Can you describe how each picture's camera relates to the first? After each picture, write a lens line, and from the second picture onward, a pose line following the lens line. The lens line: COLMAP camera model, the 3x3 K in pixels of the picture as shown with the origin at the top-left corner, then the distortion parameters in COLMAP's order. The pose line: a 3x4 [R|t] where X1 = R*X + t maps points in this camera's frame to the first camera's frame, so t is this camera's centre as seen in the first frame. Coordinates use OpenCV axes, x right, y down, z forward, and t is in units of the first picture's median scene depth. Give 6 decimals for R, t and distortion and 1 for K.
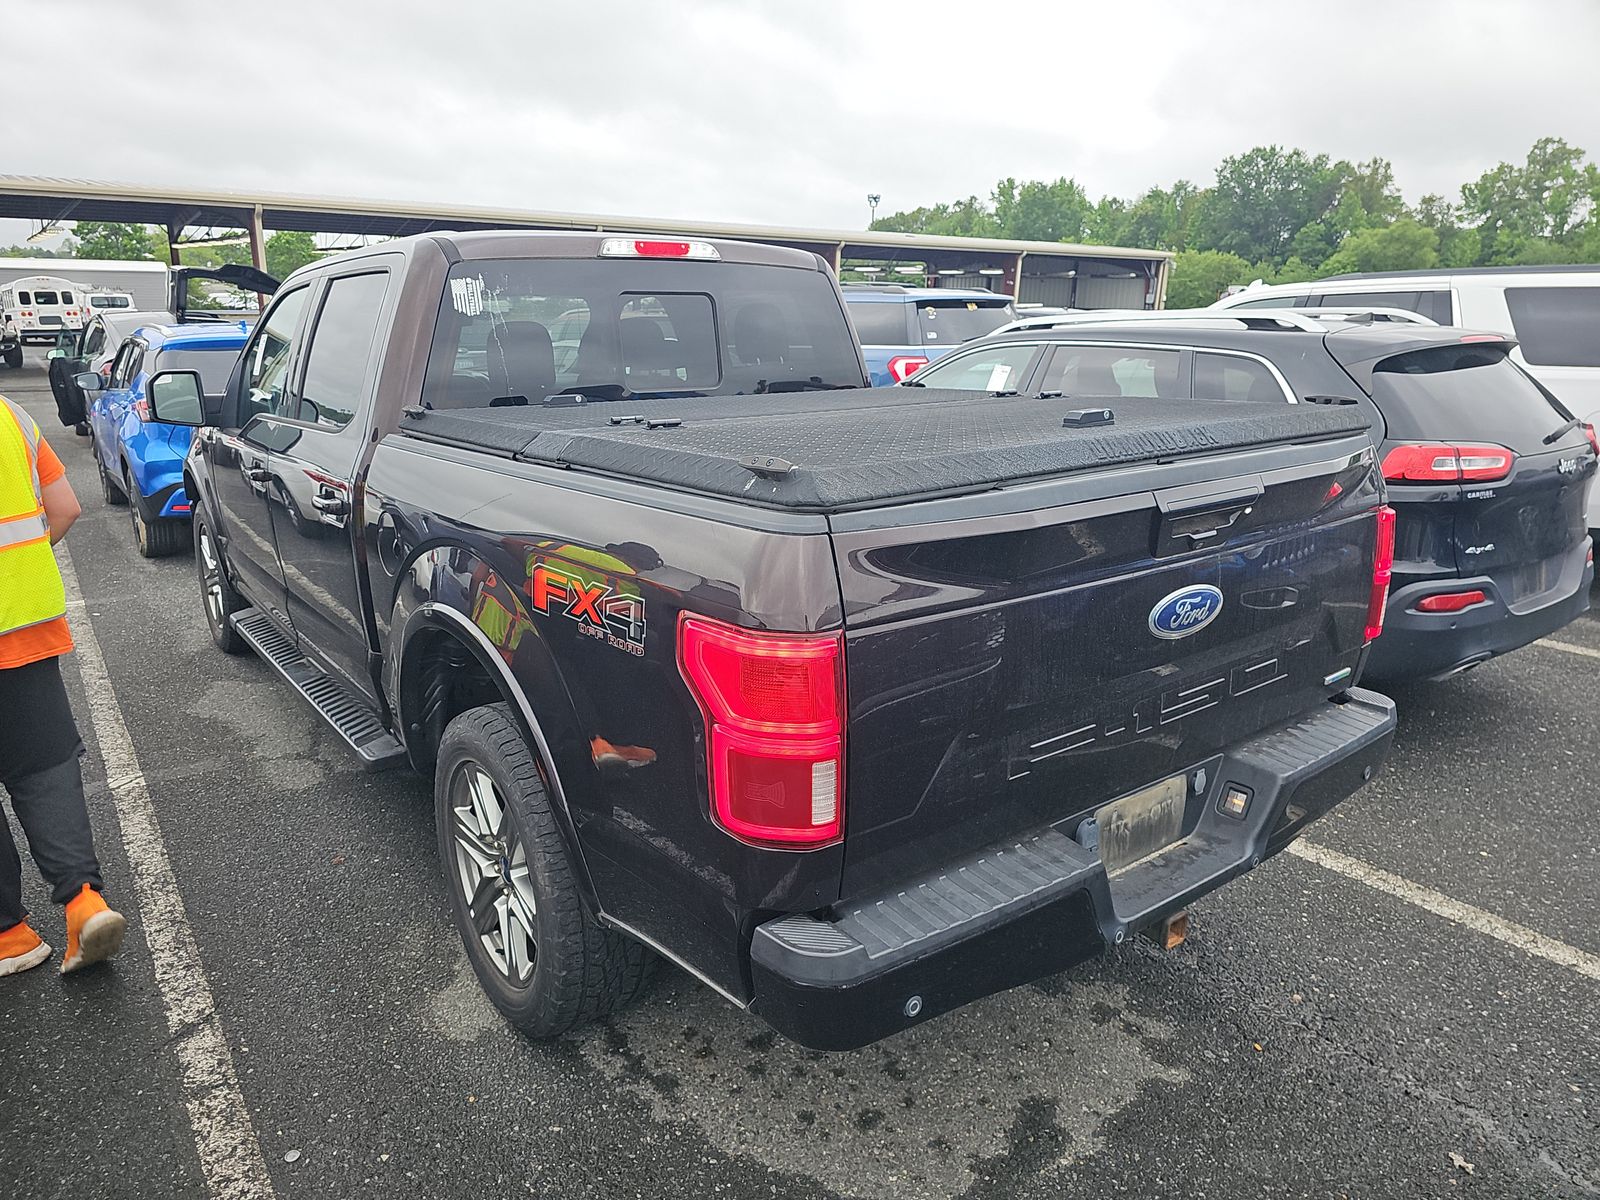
lens RADIAL K [[1055.2, 0, 788.3], [0, 1055.2, 604.1], [0, 0, 1]] dist [0.069901, -0.064370]
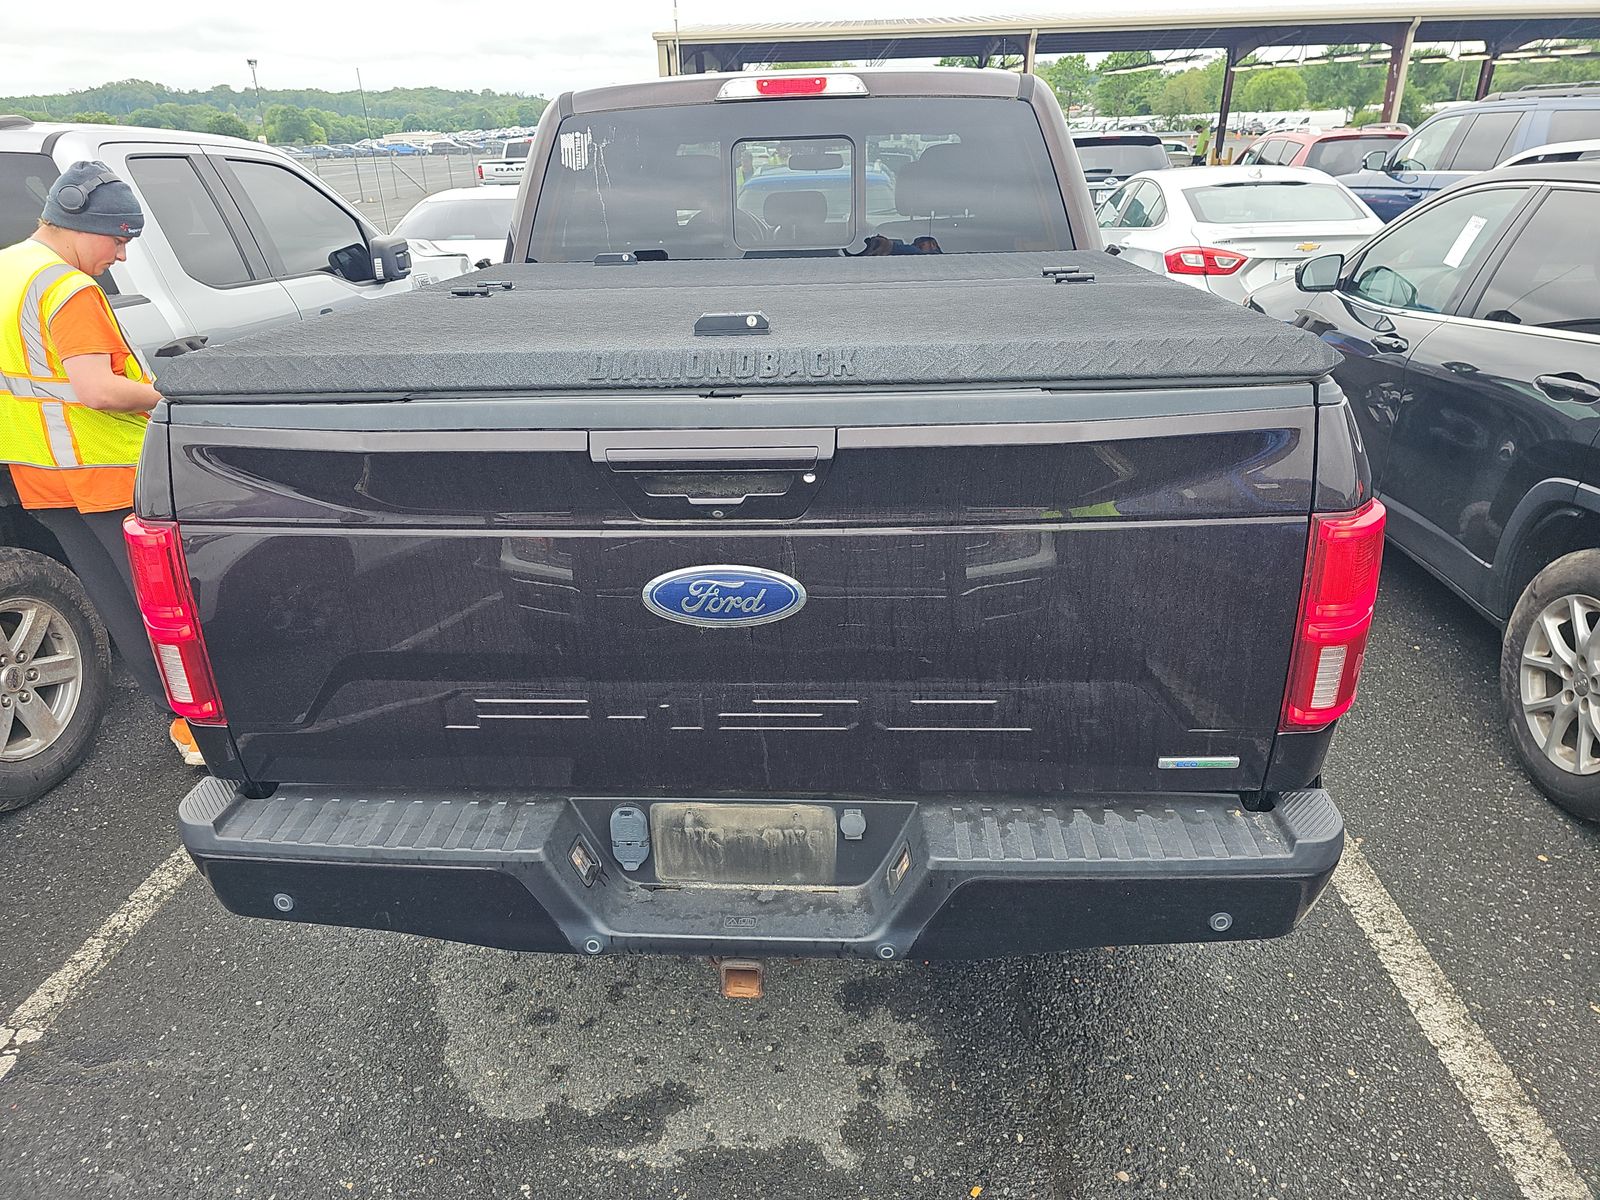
lens RADIAL K [[1051.1, 0, 789.8], [0, 1051.1, 593.2], [0, 0, 1]] dist [0.074526, -0.067790]
pose [[0.758151, 0.235459, -0.608084, 0.782100], [-0.147430, 0.970279, 0.191892, -0.132267], [0.635194, -0.055833, 0.770332, 0.409467]]
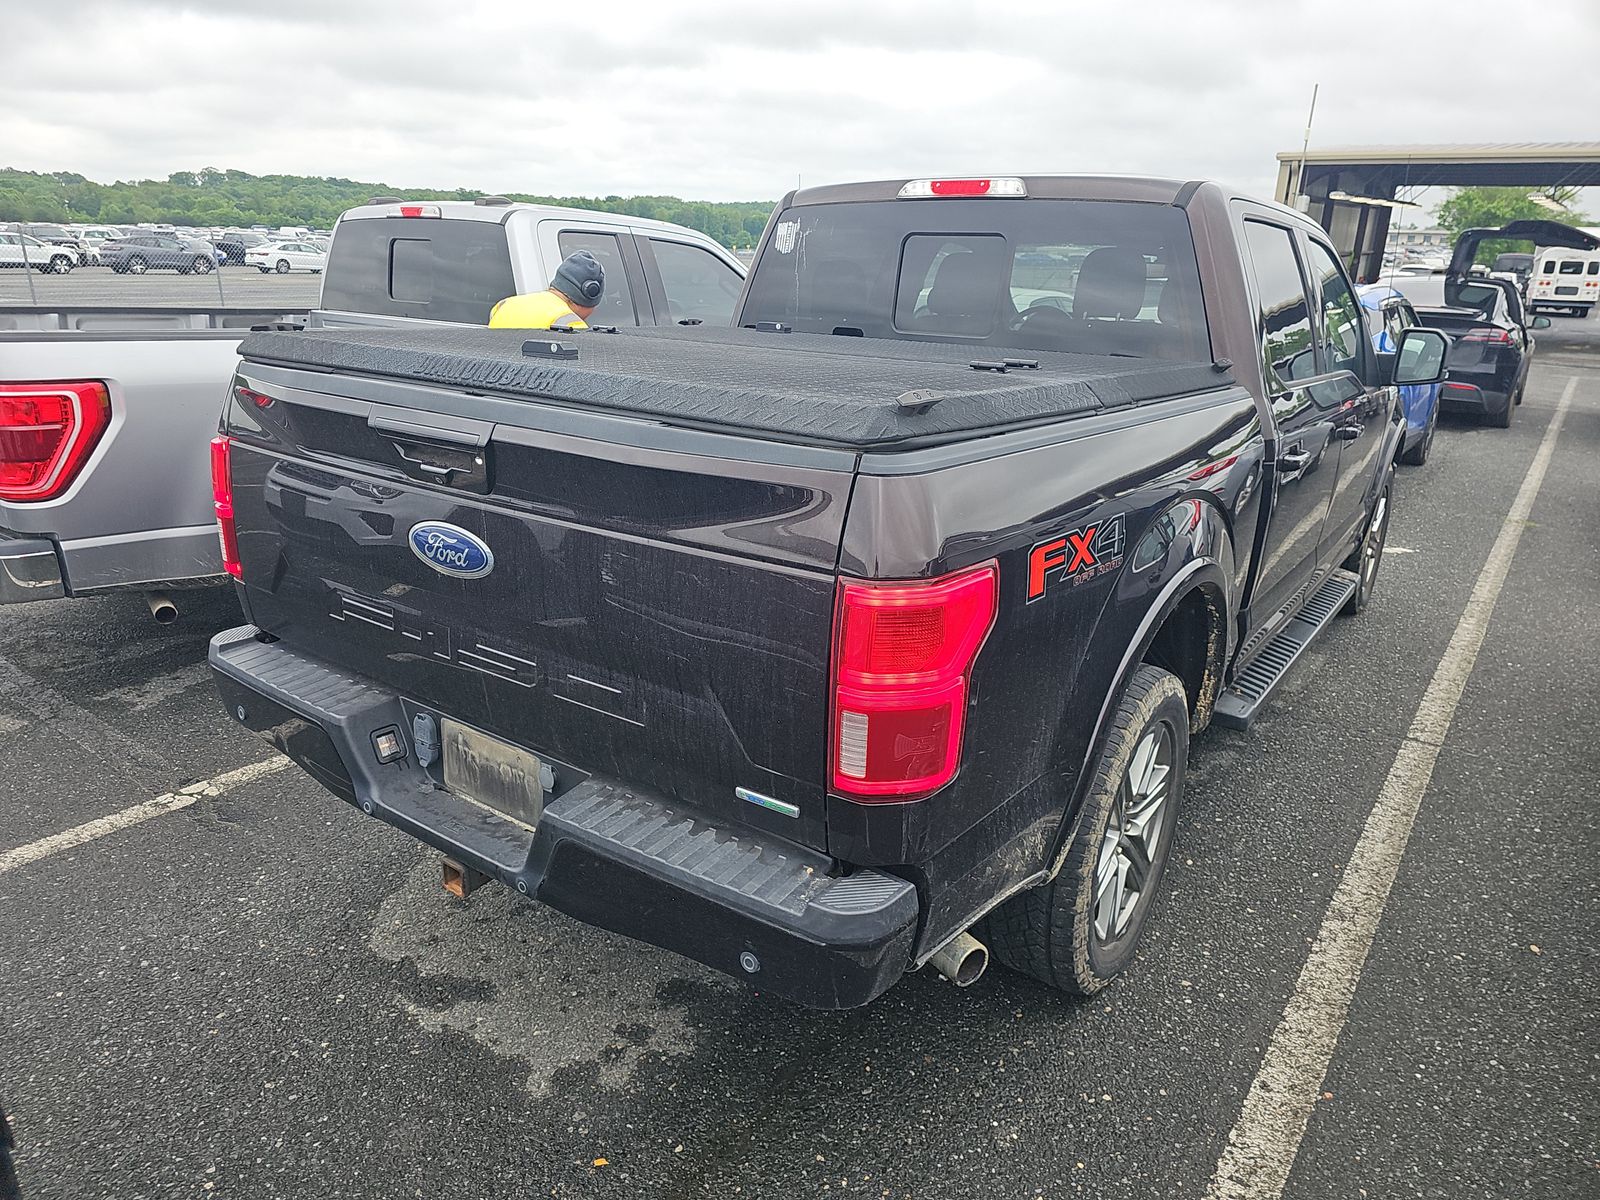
lens RADIAL K [[1055.2, 0, 788.3], [0, 1055.2, 604.1], [0, 0, 1]] dist [0.069901, -0.064370]
pose [[0.296067, 0.306424, -0.904682, 1.216681], [-0.284826, 0.932377, 0.222592, -0.223829], [0.911712, 0.191775, 0.363324, 0.849510]]
